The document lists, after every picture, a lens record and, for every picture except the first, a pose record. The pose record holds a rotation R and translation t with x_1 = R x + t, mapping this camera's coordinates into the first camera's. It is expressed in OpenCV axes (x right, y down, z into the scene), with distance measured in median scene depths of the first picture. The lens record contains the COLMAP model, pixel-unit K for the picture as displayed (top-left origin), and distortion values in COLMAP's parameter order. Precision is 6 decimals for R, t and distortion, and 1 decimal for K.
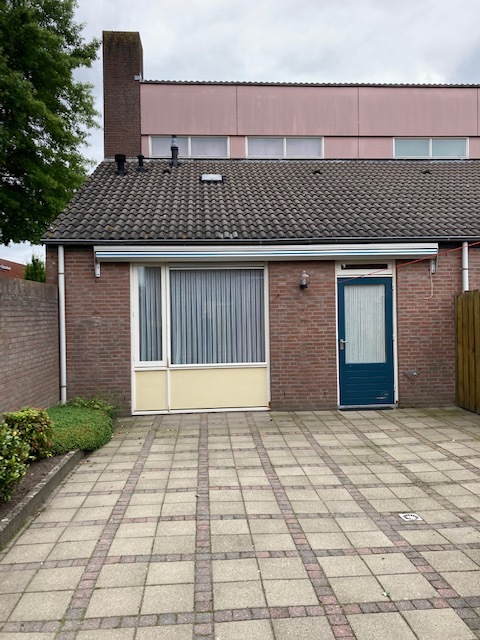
lens RADIAL K [[521.5, 0, 239.5], [0, 521.5, 320.1], [0, 0, 1]] dist [0.016359, 0.000711]
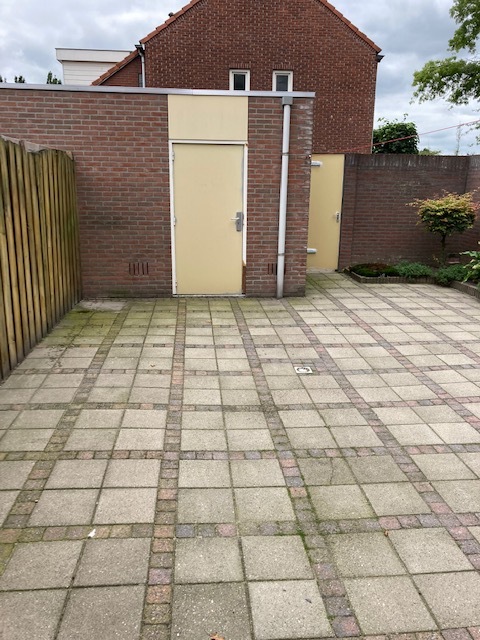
lens RADIAL K [[521.5, 0, 238.6], [0, 521.5, 318.7], [0, 0, 1]] dist [0.016359, 0.000711]
pose [[-0.999825, 0.011040, -0.015129, 0.455400], [0.006691, 0.965038, 0.262024, -0.015638], [0.017493, 0.261877, -0.964943, 1.932763]]
